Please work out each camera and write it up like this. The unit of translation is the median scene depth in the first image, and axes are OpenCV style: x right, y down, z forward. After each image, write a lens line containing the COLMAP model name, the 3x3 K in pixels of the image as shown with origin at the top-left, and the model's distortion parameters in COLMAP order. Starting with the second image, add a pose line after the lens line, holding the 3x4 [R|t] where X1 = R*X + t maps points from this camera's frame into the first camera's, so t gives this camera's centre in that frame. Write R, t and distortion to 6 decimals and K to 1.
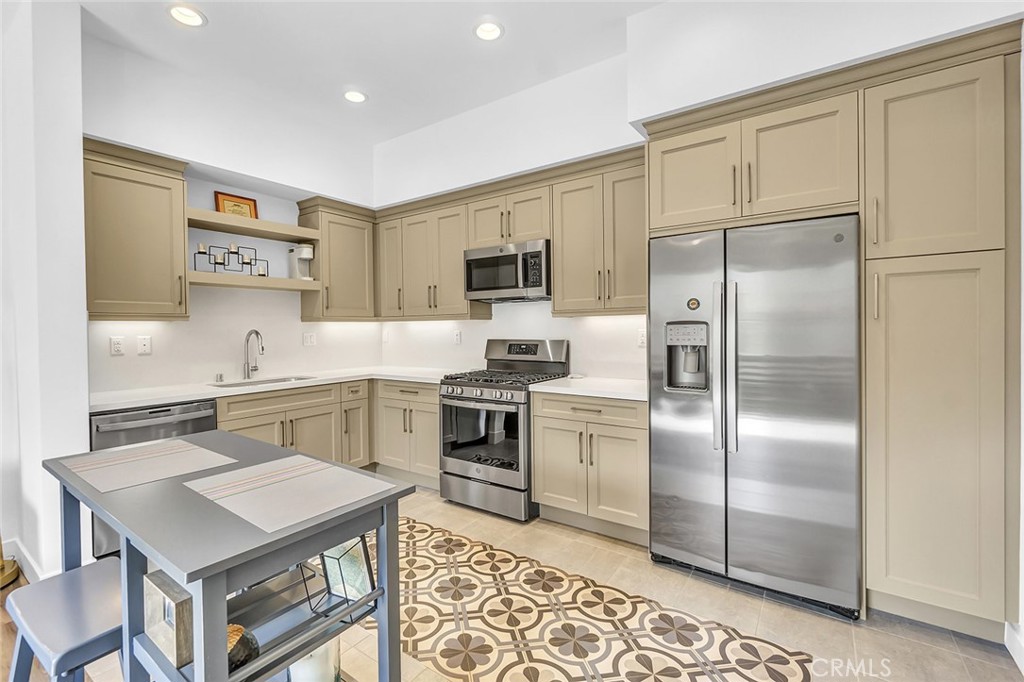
lens RADIAL K [[443.0, 0, 514.4], [0, 443.0, 335.9], [0, 0, 1]] dist [0.002895, 0.000567]
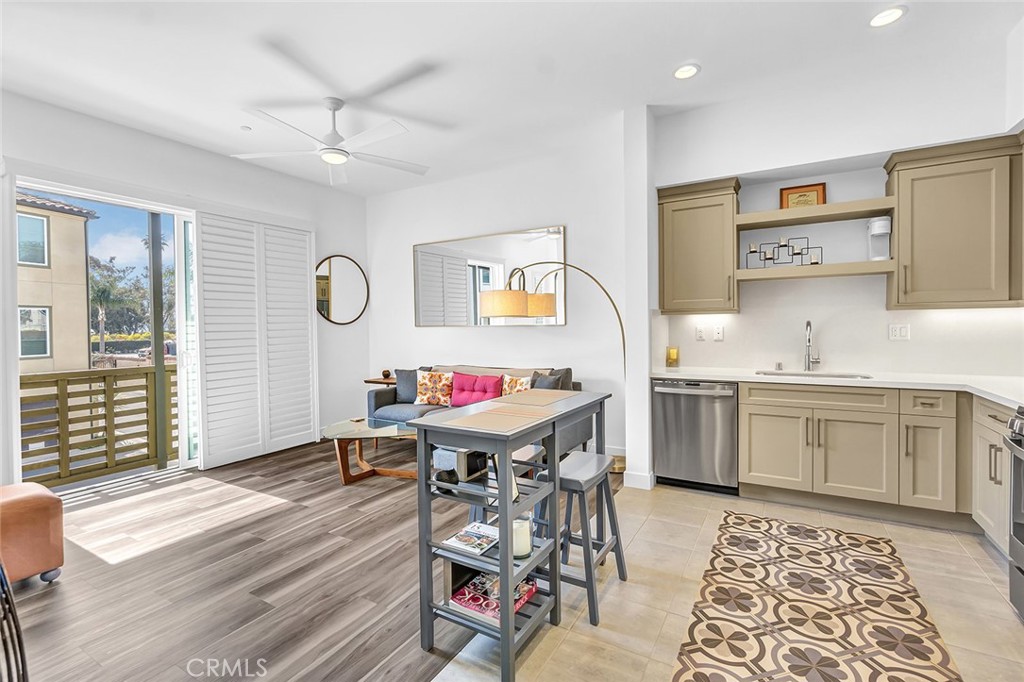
lens RADIAL K [[477.2, 0, 507.9], [0, 477.2, 338.3], [0, 0, 1]] dist [-0.000181, 0.001829]
pose [[0.089664, 0.038301, -0.995235, 0.405847], [-0.006375, 0.999262, 0.037881, -0.011373], [0.995952, 0.002948, 0.089842, 0.259676]]
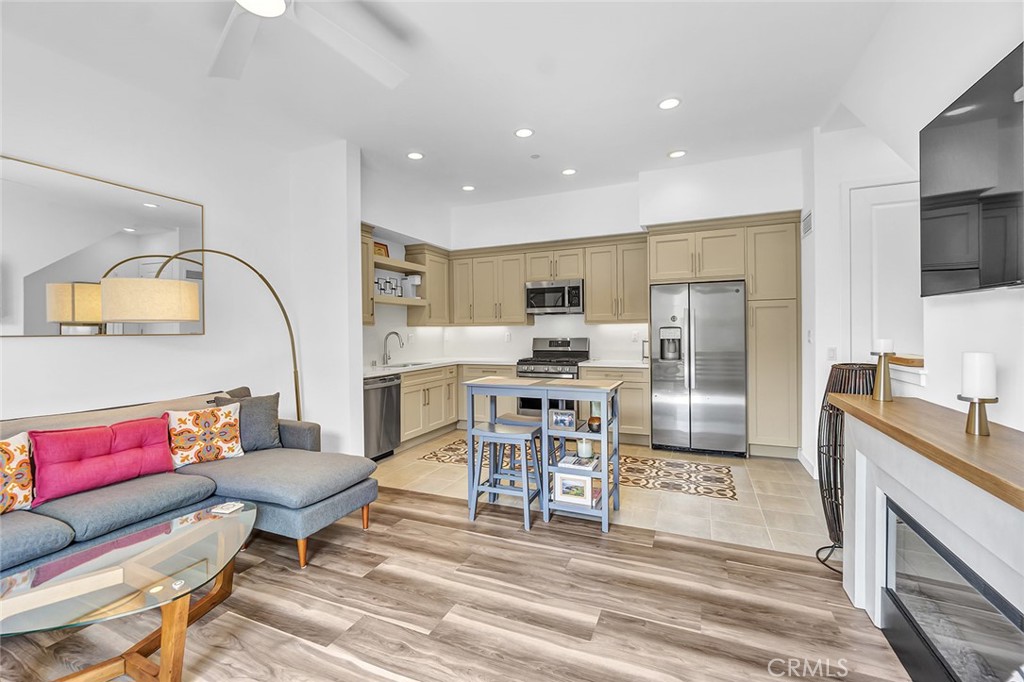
lens RADIAL K [[443.0, 0, 507.0], [0, 443.0, 338.3], [0, 0, 1]] dist [0.002895, 0.000567]
pose [[0.980539, -0.001486, 0.196321, -0.524861], [0.003138, 0.999962, -0.008107, 0.023626], [-0.196301, 0.008565, 0.980506, -0.598189]]
